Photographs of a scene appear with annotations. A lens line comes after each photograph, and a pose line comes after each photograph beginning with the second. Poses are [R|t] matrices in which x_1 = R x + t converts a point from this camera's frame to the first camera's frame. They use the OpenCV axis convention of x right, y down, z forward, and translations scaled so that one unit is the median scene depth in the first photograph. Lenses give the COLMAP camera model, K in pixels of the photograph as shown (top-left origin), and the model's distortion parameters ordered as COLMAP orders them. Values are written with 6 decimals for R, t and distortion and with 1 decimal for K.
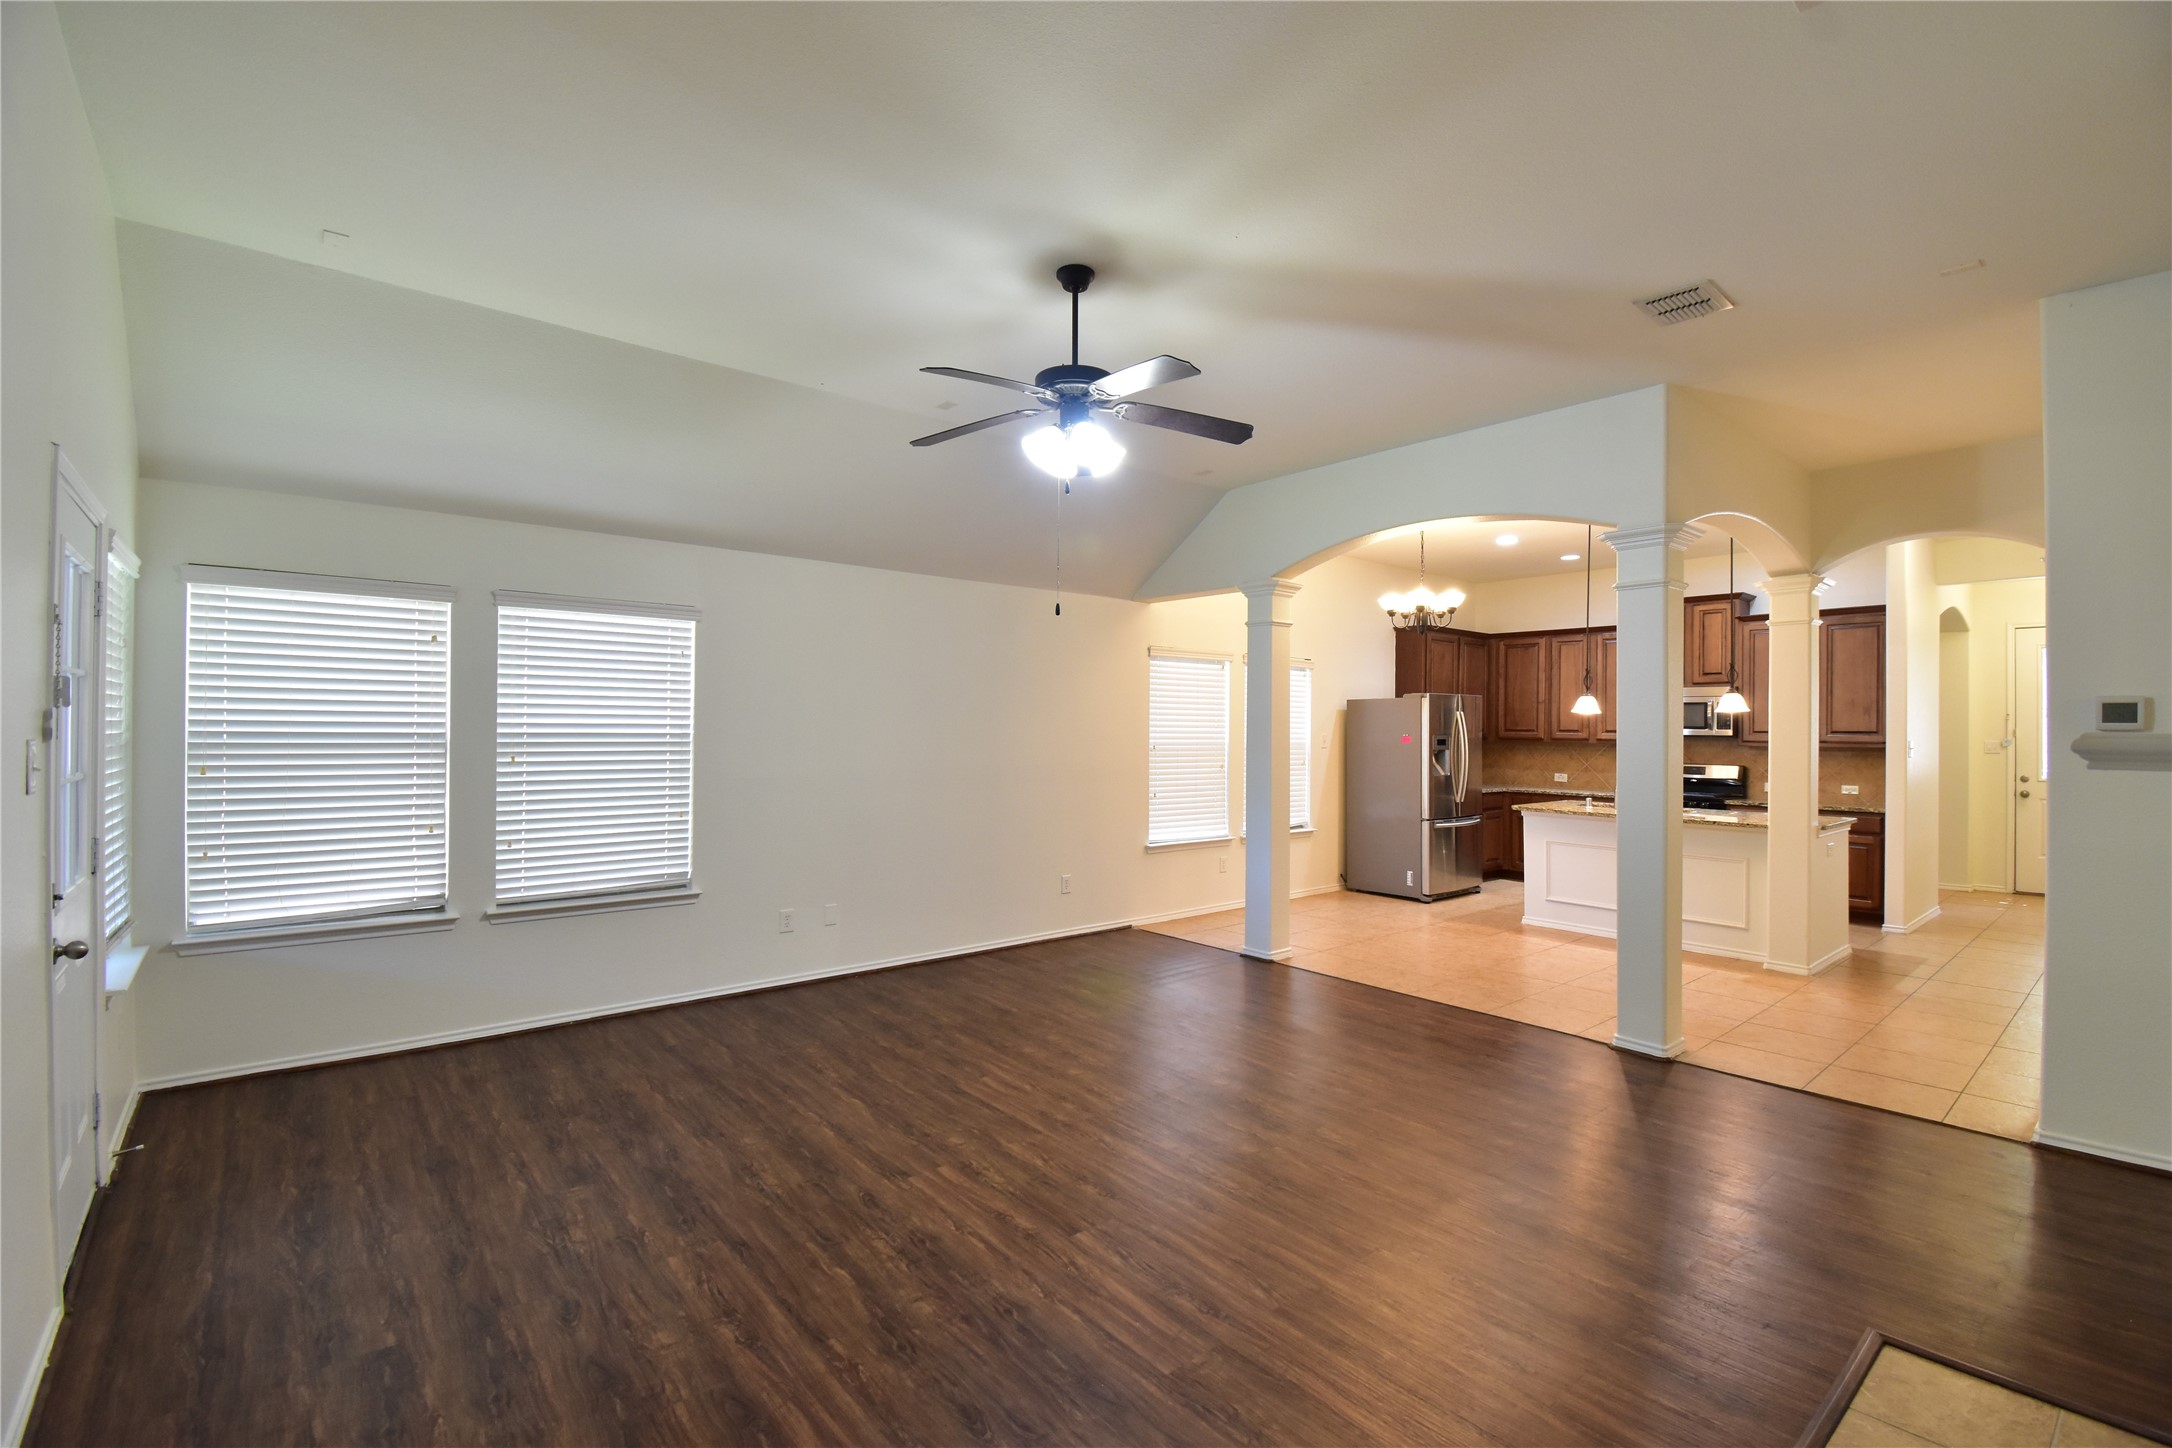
lens RADIAL K [[956.9, 0, 1086.7], [0, 956.9, 722.5], [0, 0, 1]] dist [0.013730, -0.022046]
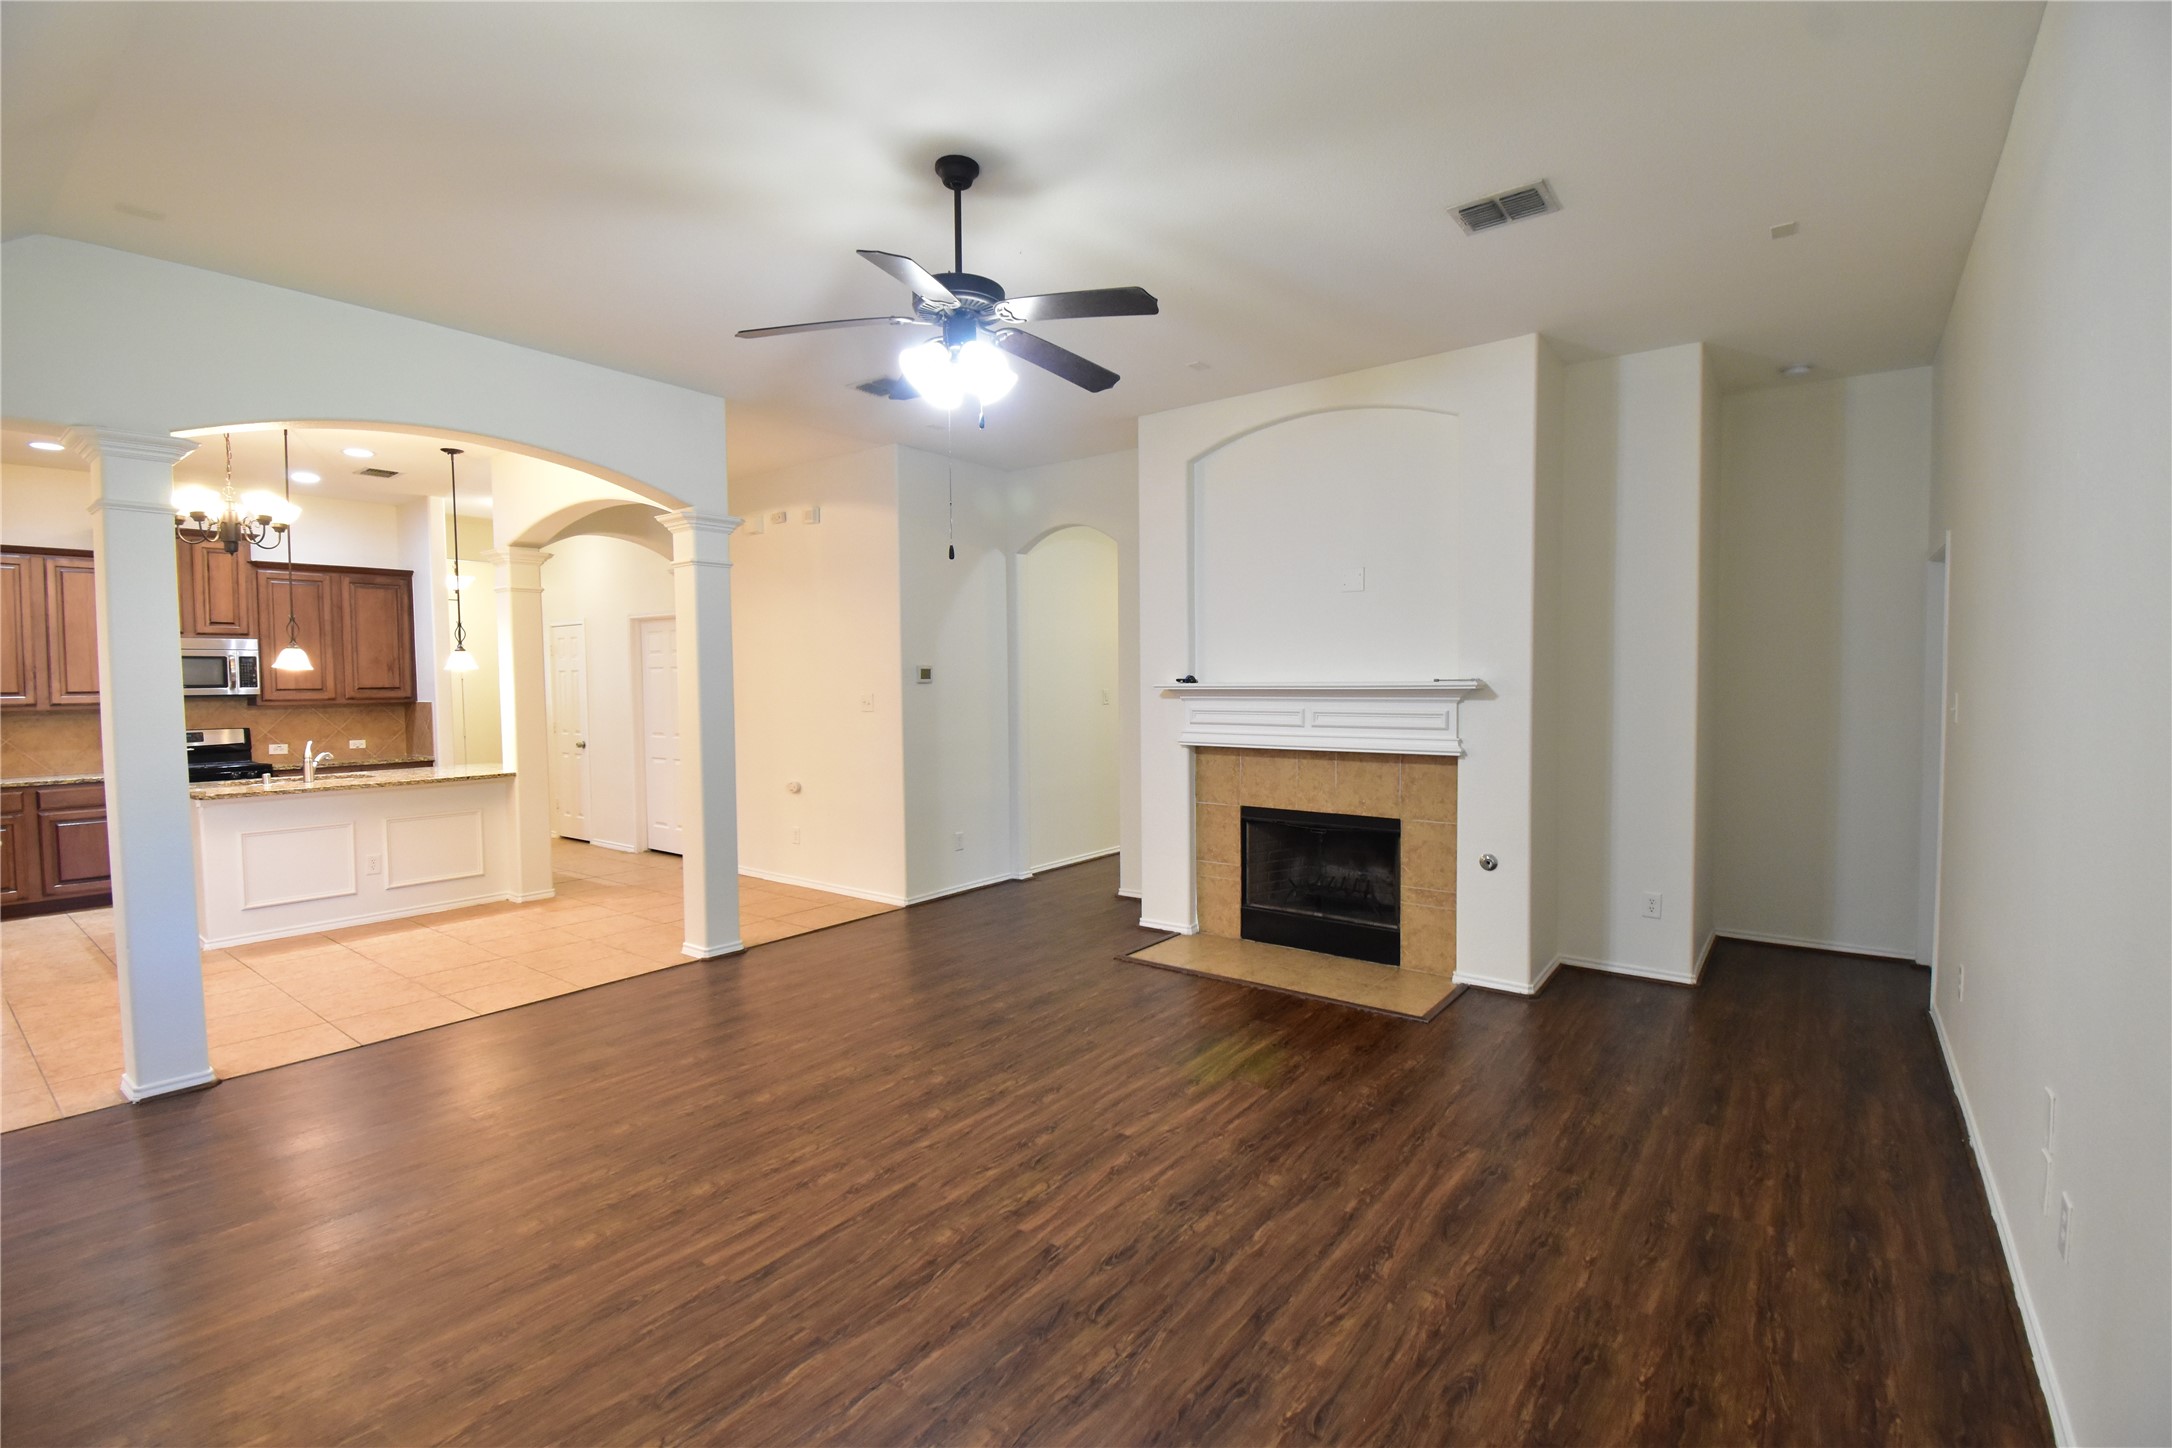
lens RADIAL K [[956.9, 0, 1089.1], [0, 956.9, 726.4], [0, 0, 1]] dist [0.013730, -0.022046]
pose [[-0.222180, -0.053694, 0.973526, -0.644535], [0.002026, 0.998455, 0.055532, -0.007830], [-0.975004, 0.014310, -0.221727, 0.767567]]
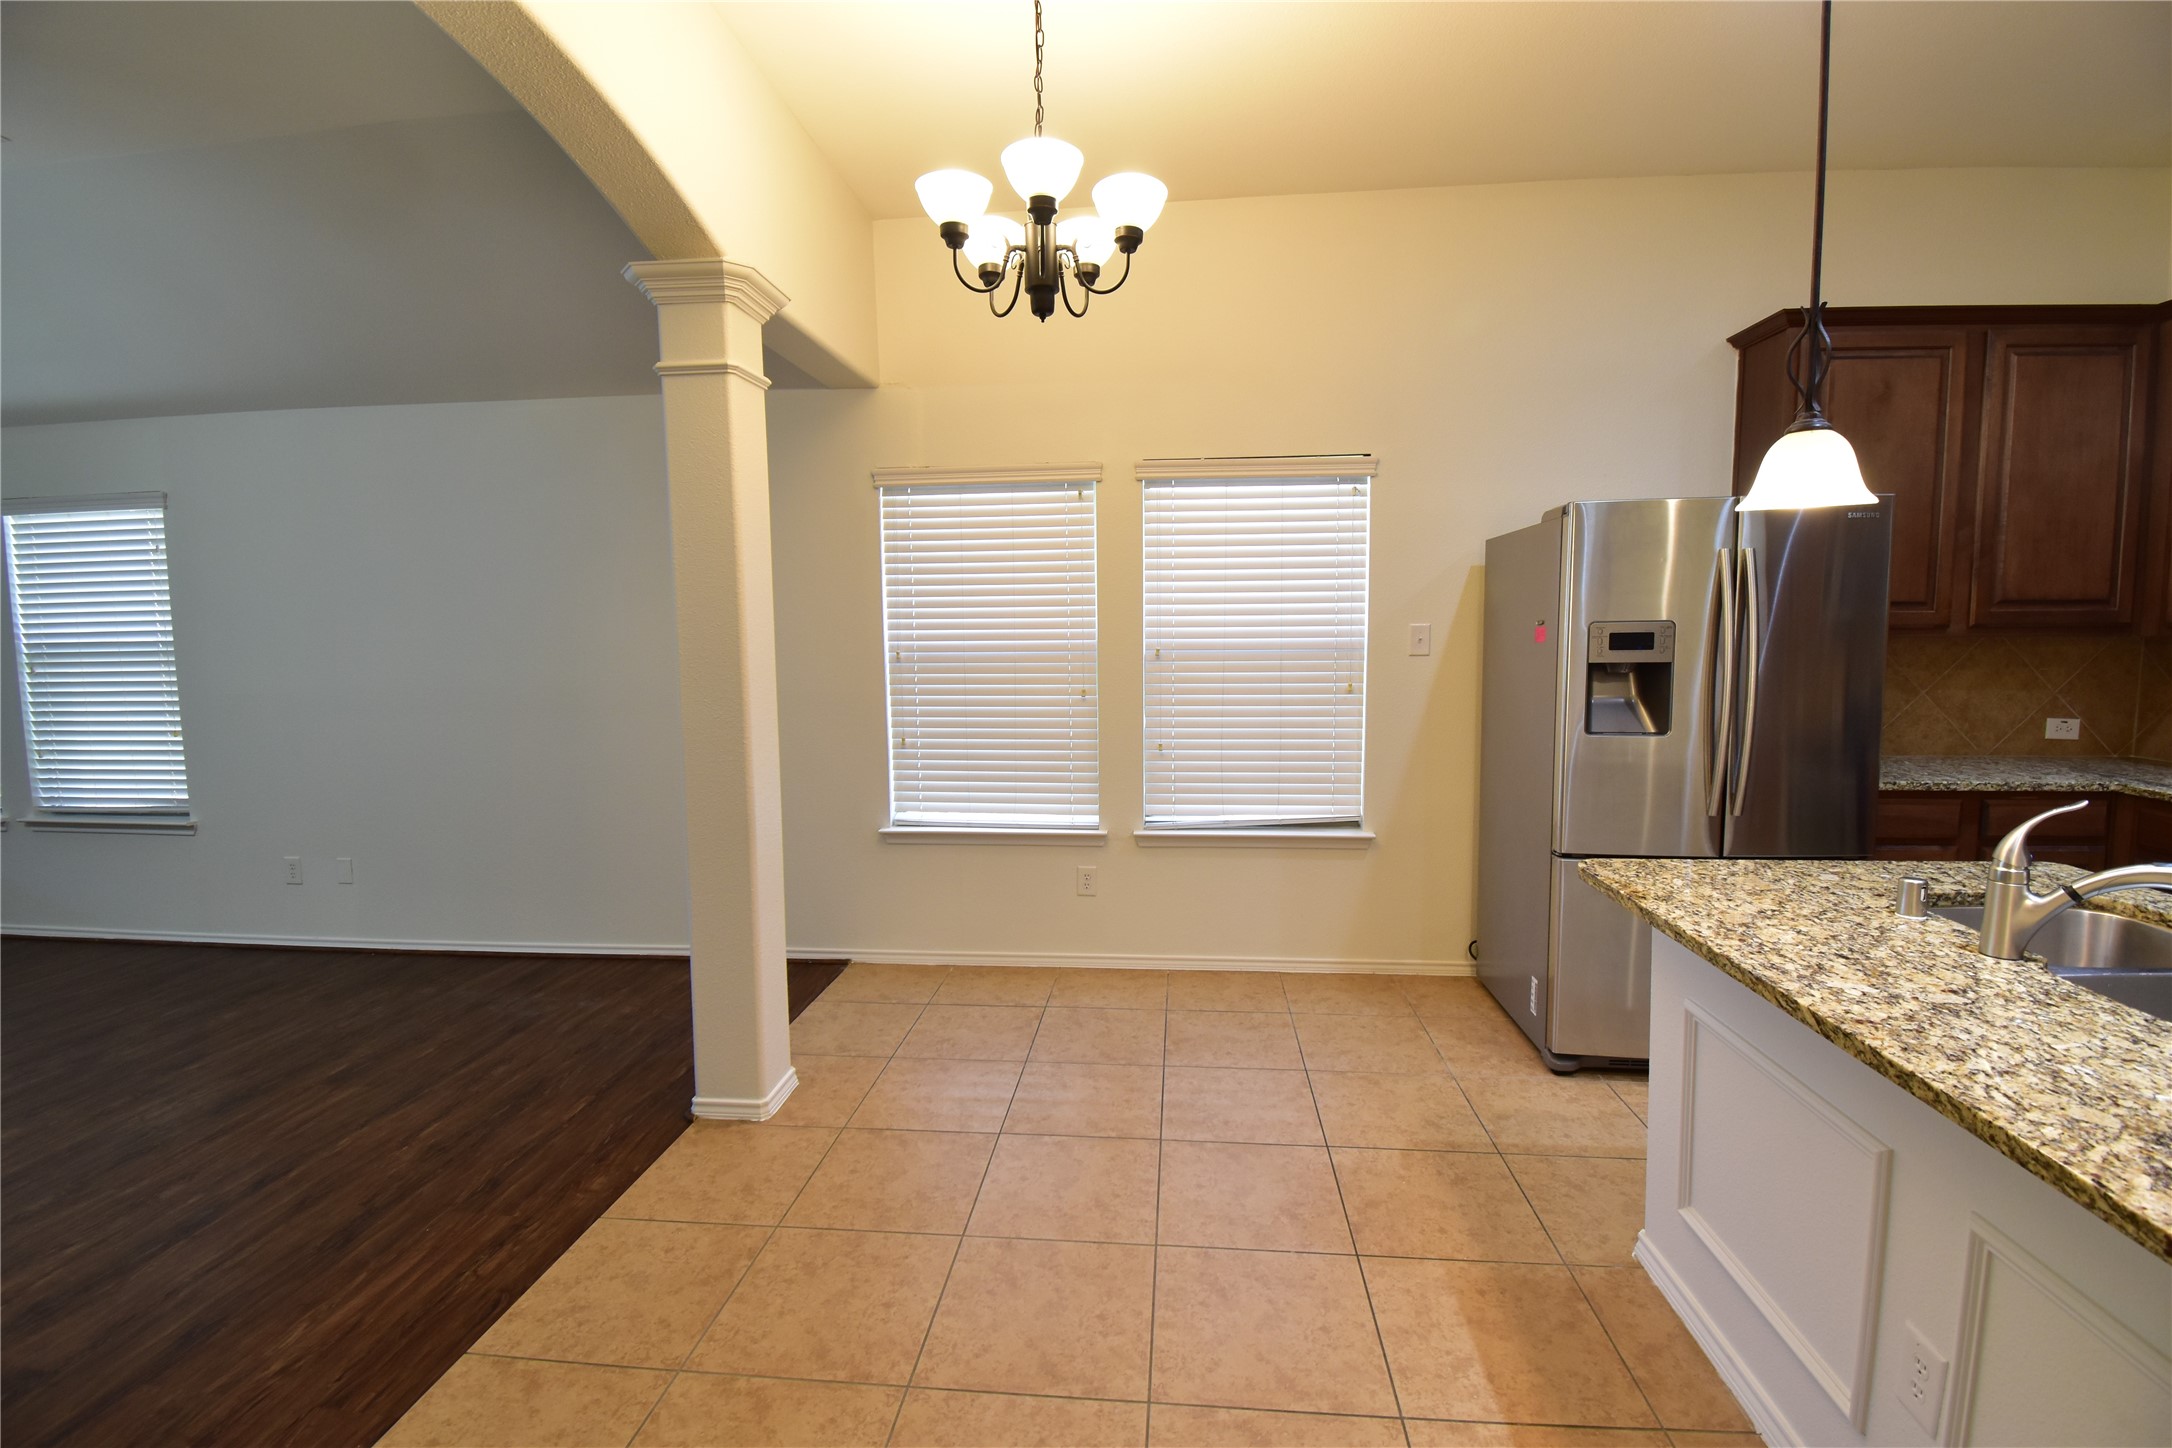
lens RADIAL K [[956.9, 0, 1091.0], [0, 956.9, 726.3], [0, 0, 1]] dist [0.013730, -0.022046]
pose [[0.699198, 0.056096, -0.712724, 0.845118], [0.021395, 0.994829, 0.099288, 0.021602], [0.714608, -0.084671, 0.694382, 1.073854]]
